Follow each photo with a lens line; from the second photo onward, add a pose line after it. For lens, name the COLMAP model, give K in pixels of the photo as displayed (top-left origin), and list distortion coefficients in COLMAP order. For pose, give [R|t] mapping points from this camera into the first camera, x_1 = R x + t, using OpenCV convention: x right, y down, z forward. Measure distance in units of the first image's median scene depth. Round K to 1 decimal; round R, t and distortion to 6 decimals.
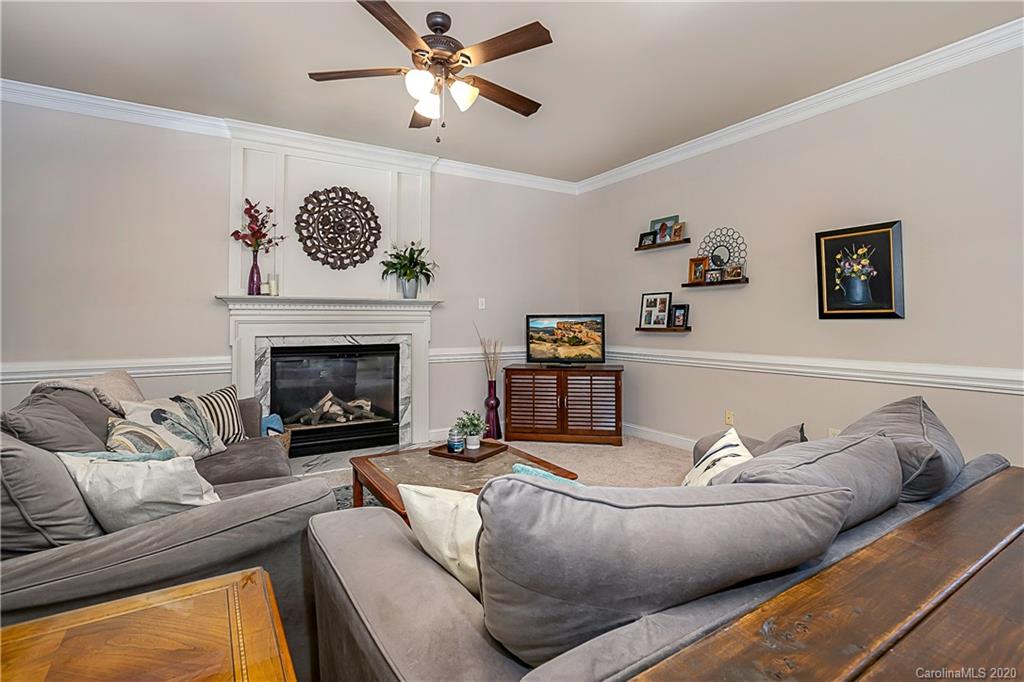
lens RADIAL K [[508.3, 0, 514.1], [0, 508.3, 312.7], [0, 0, 1]] dist [-0.000435, -0.000014]
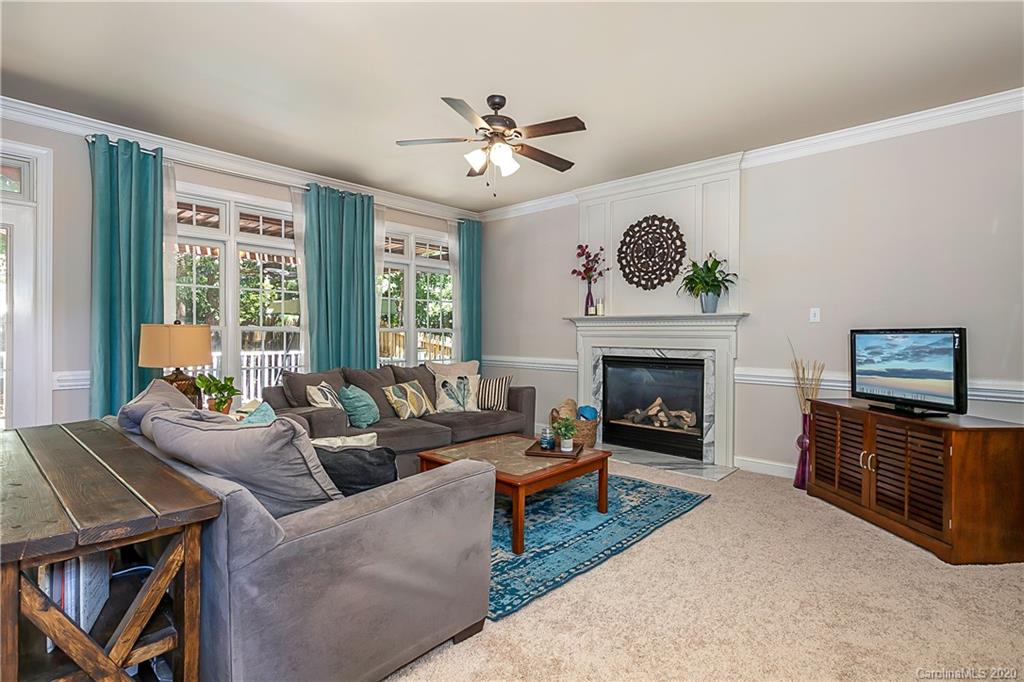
lens RADIAL K [[502.9, 0, 512.0], [0, 502.9, 341.0], [0, 0, 1]] dist [0.000076, 0.000089]
pose [[0.282460, 0.018249, -0.959105, 0.636340], [0.006702, 0.999757, 0.020996, 0.002711], [0.959256, -0.012358, 0.282269, 0.392194]]
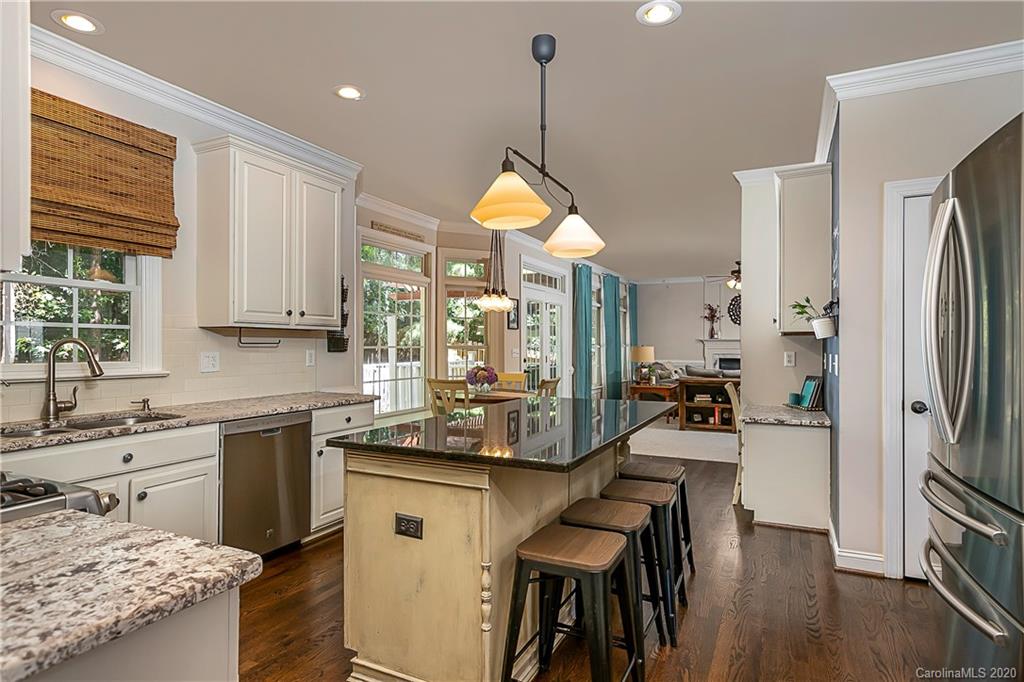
lens RADIAL K [[559.5, 0, 512.0], [0, 559.5, 341.0], [0, 0, 1]] dist [-0.003175, -0.000463]
pose [[0.538431, -0.003312, -0.842663, 1.296223], [0.012733, 0.999910, 0.004206, -0.044007], [0.842573, -0.012995, 0.538425, -1.368567]]
